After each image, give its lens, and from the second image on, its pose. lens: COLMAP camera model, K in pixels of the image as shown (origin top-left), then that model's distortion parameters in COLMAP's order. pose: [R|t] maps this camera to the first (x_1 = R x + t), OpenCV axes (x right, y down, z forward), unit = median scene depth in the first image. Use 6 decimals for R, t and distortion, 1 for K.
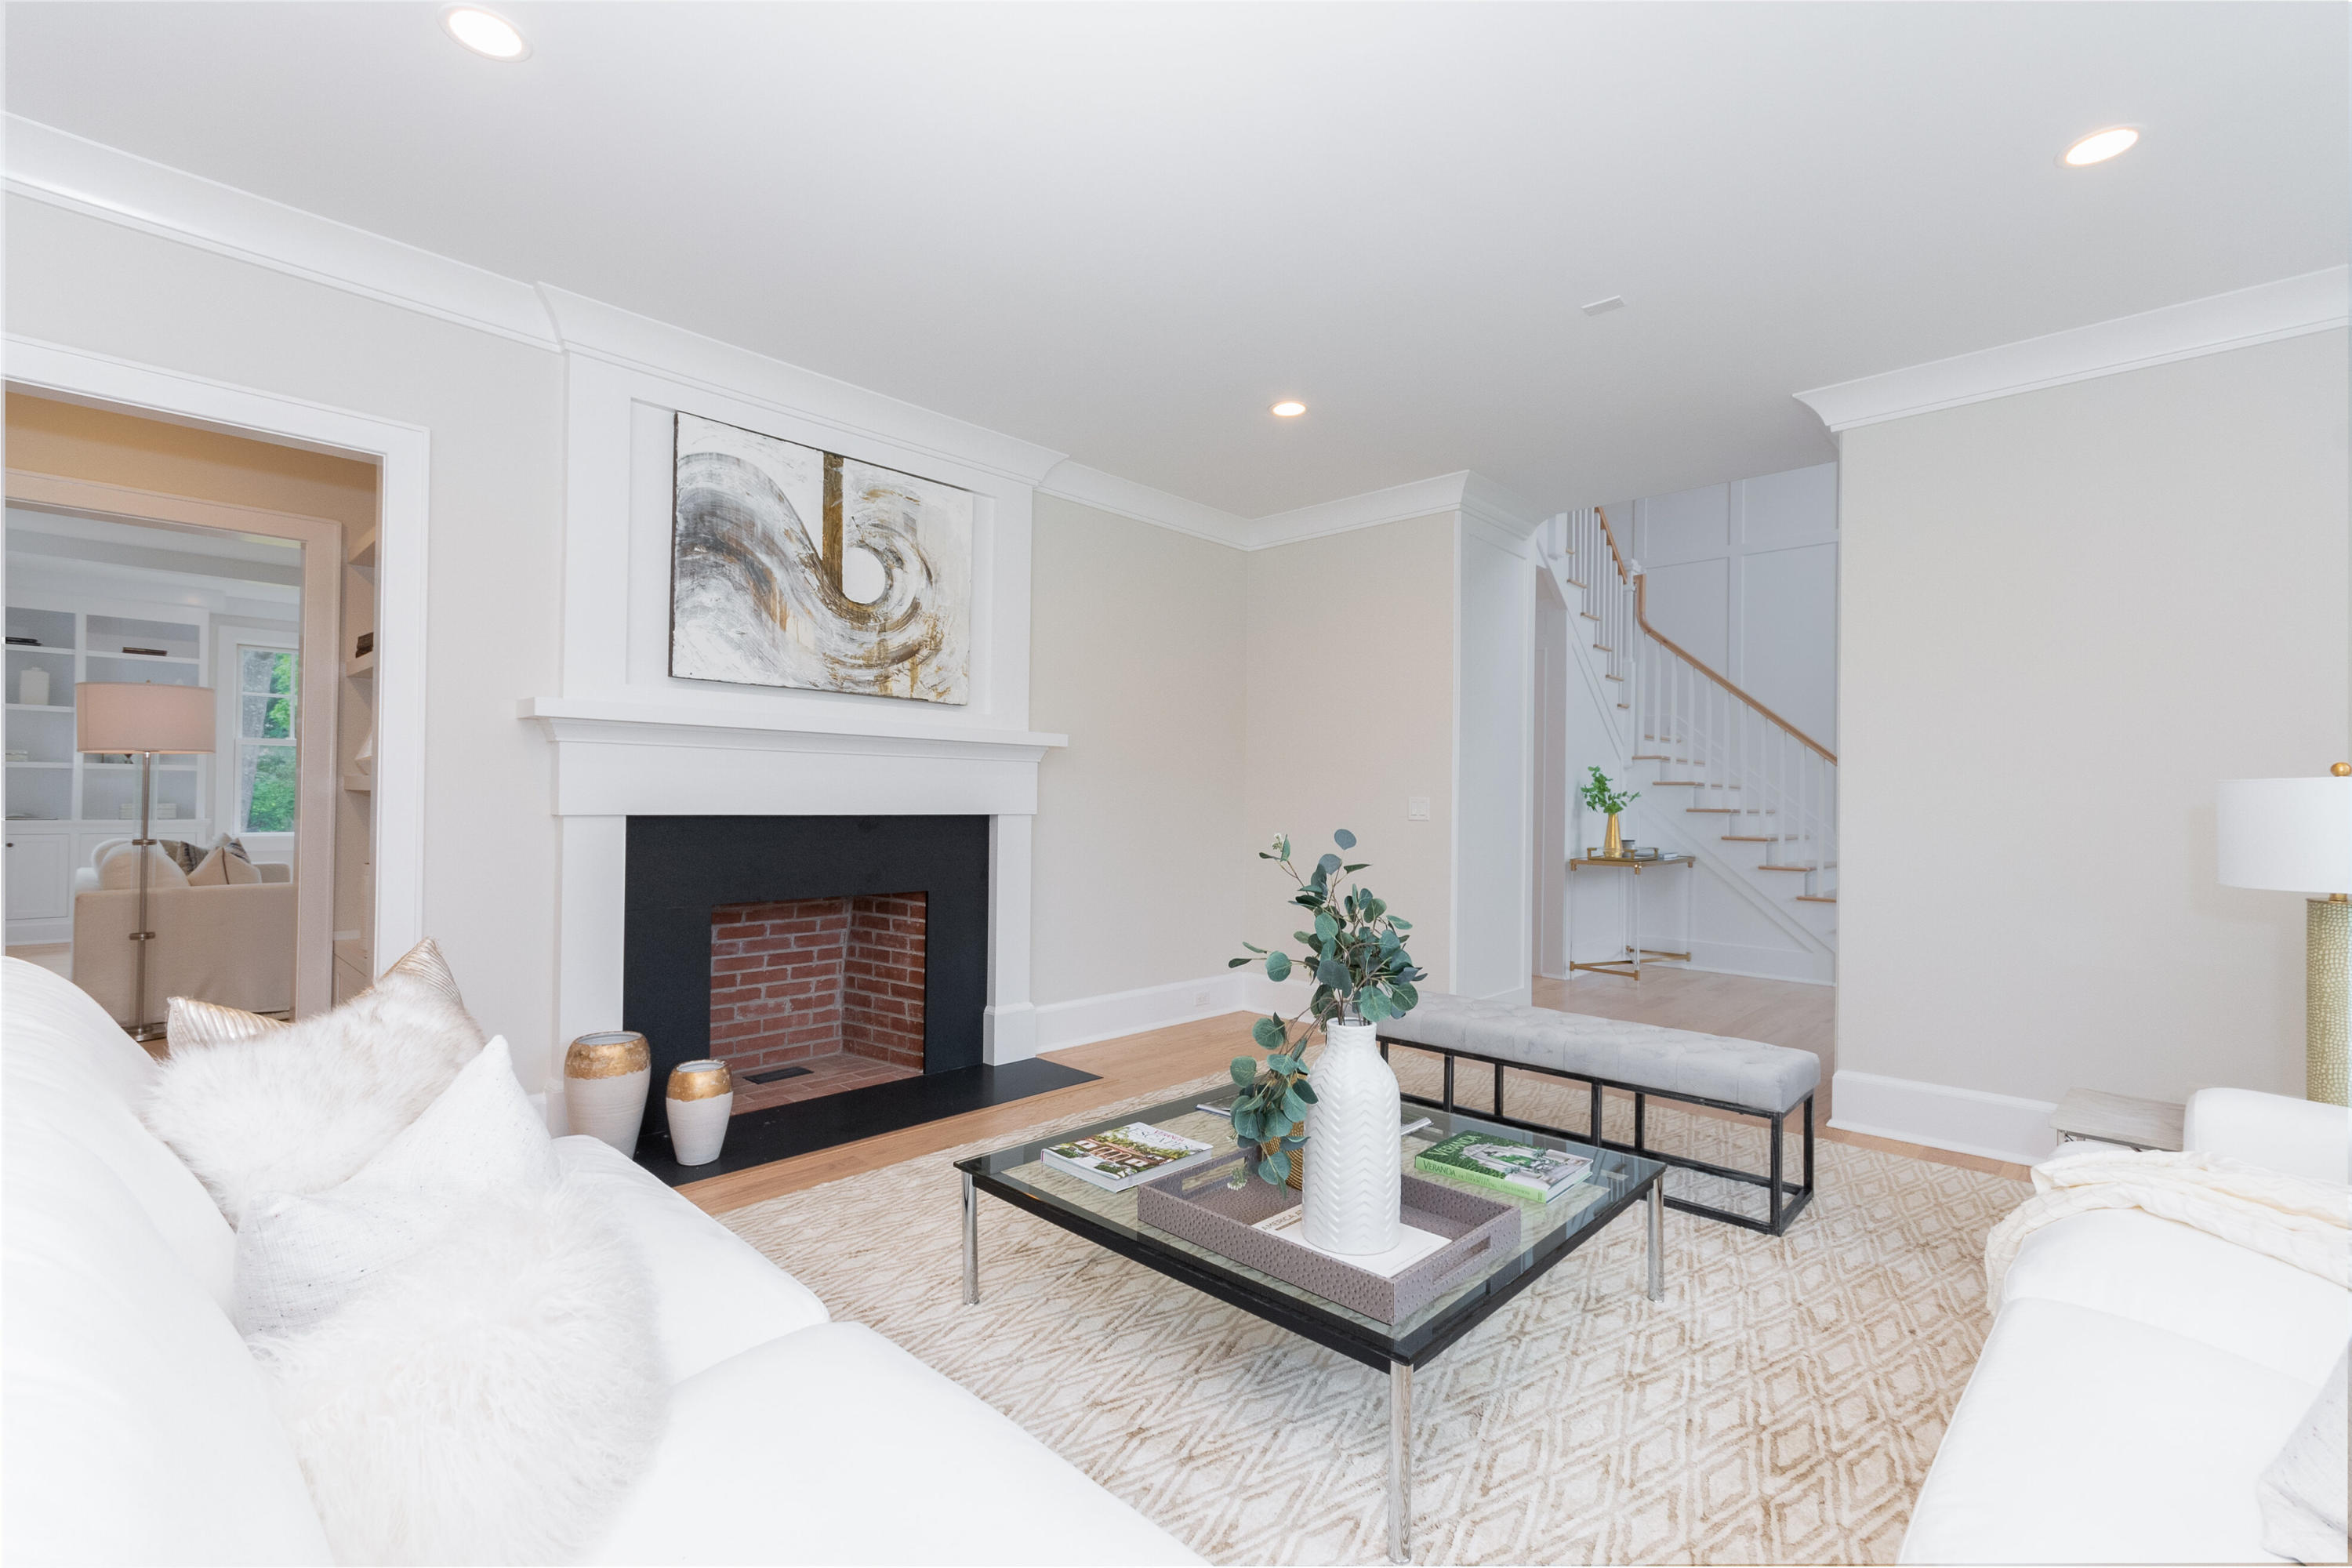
lens RADIAL K [[1021.8, 0, 1173.7], [0, 1021.8, 786.9], [0, 0, 1]] dist [0.009952, 0.000075]
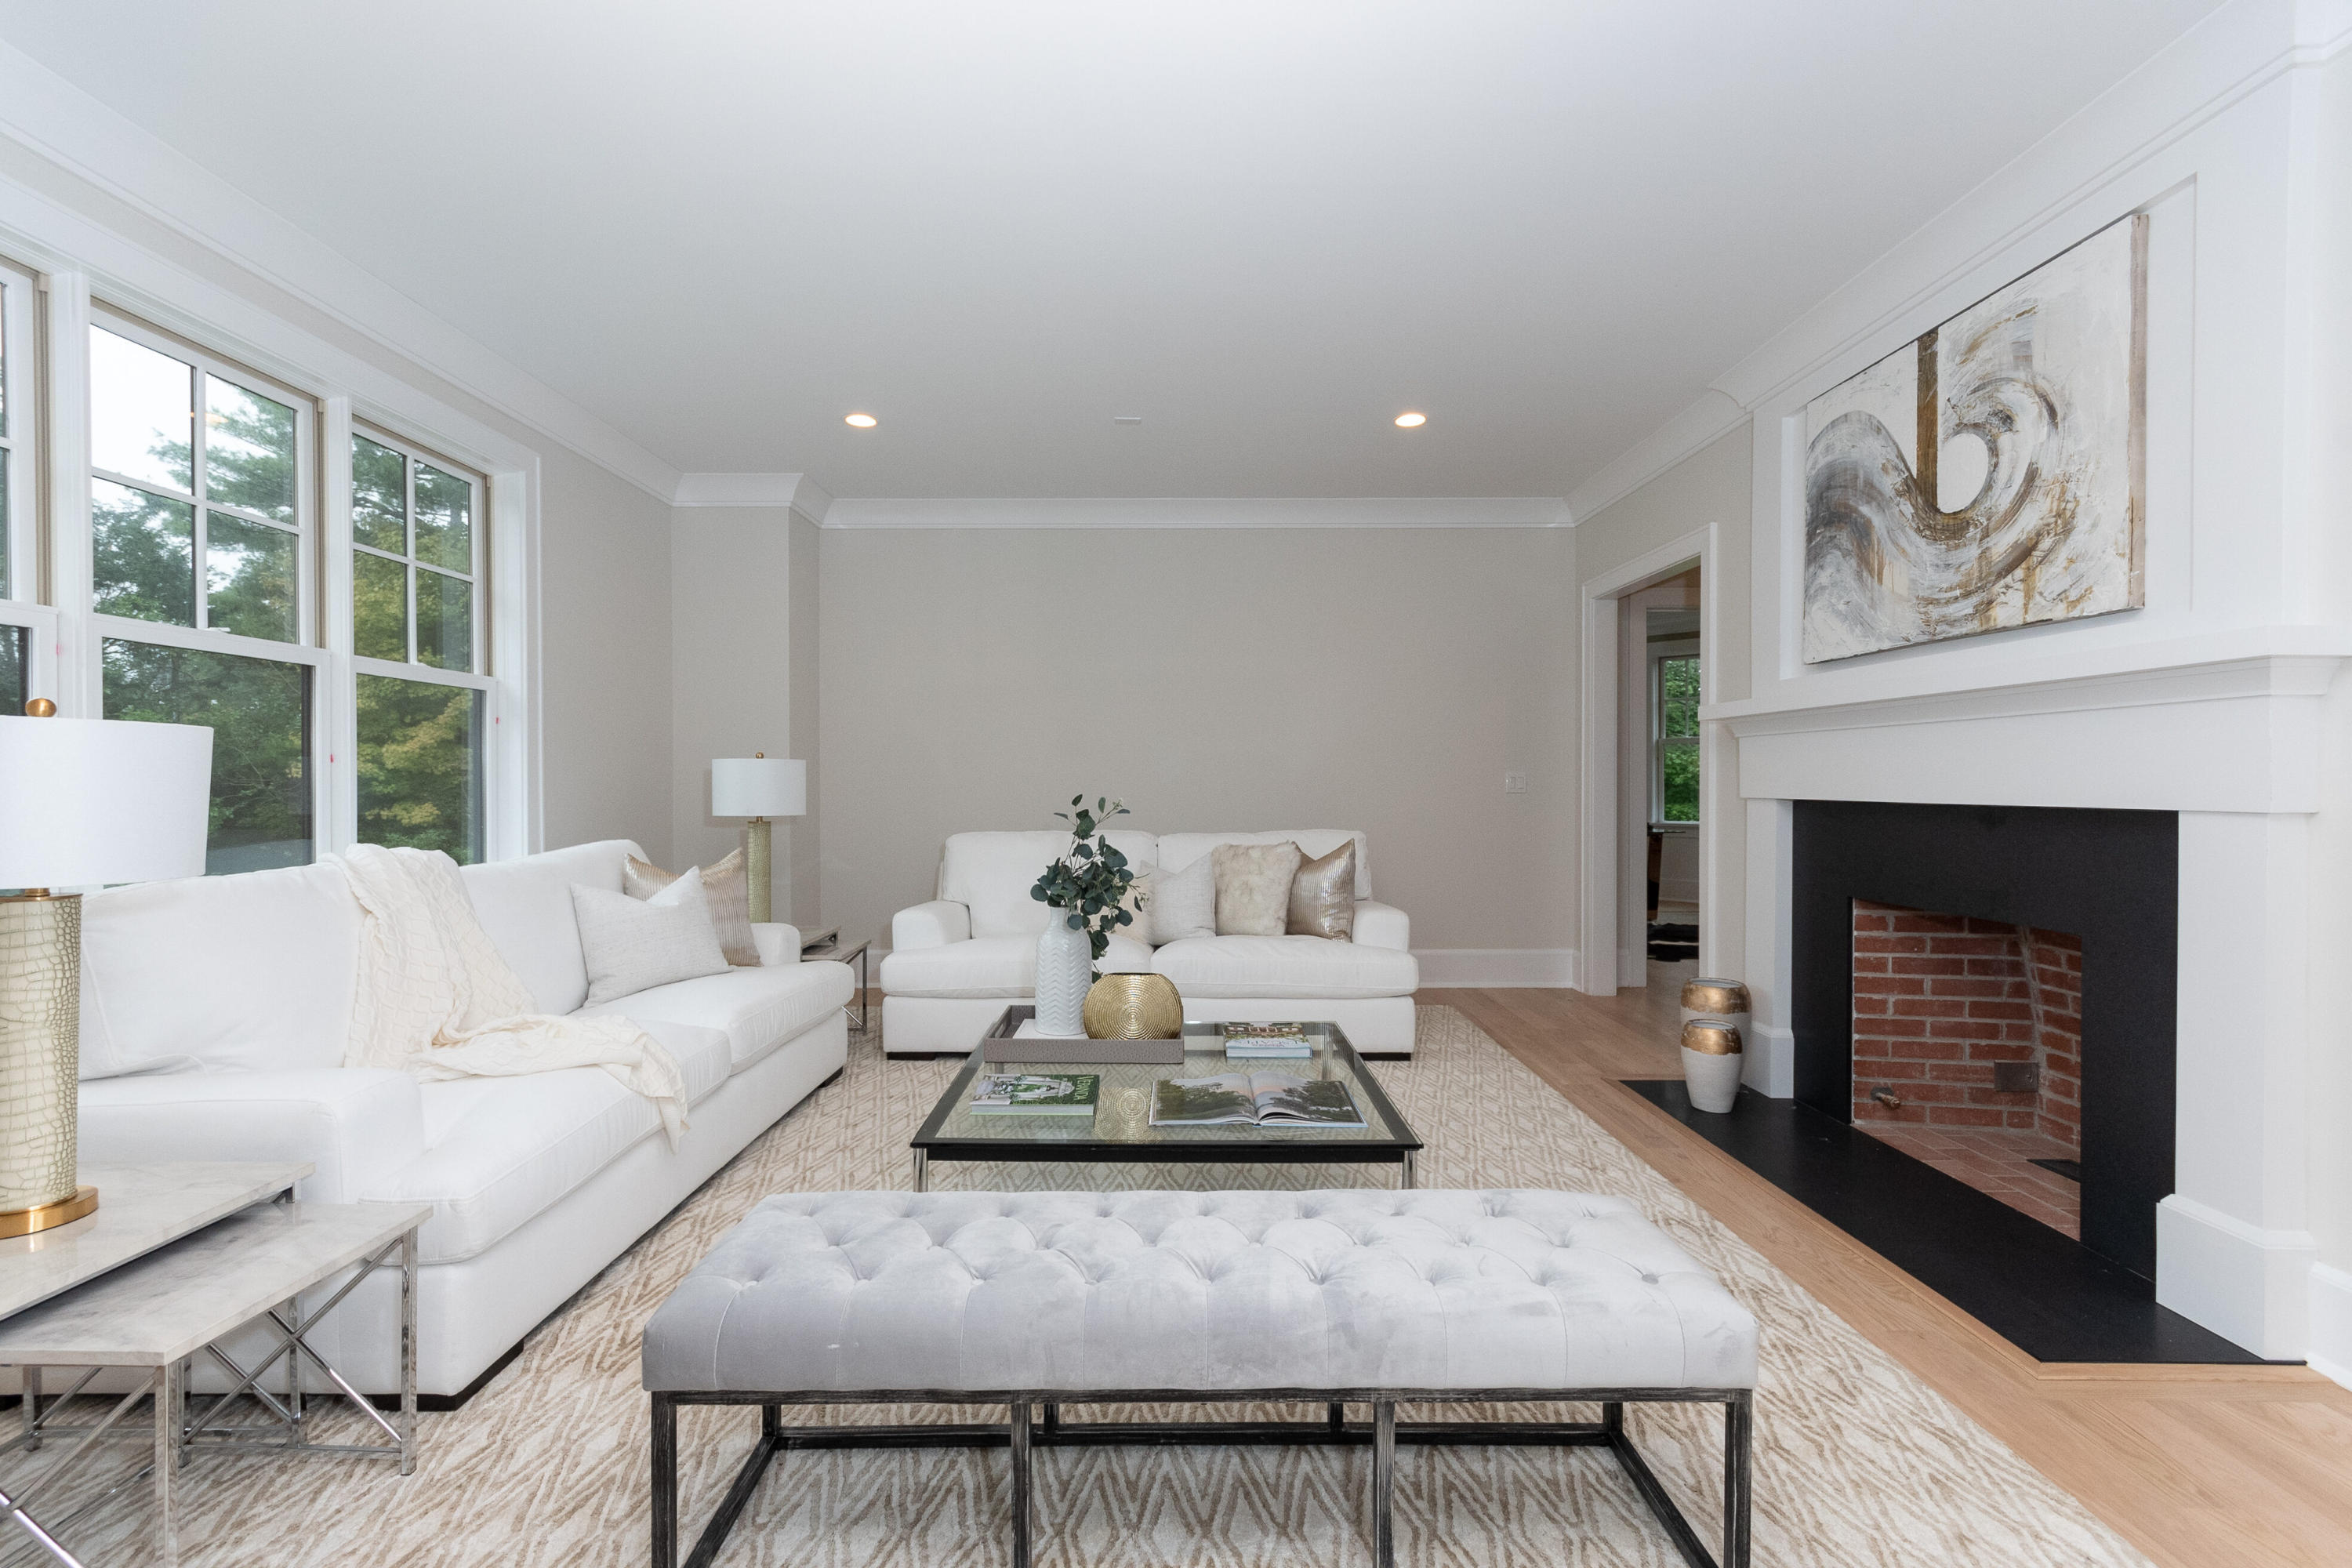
lens RADIAL K [[1021.8, 0, 1172.8], [0, 1021.8, 785.2], [0, 0, 1]] dist [0.009952, 0.000075]
pose [[-0.722140, -0.010280, -0.691671, 0.593554], [-0.002889, 0.999926, -0.011845, 0.023830], [0.691741, -0.006555, -0.722116, 1.141057]]
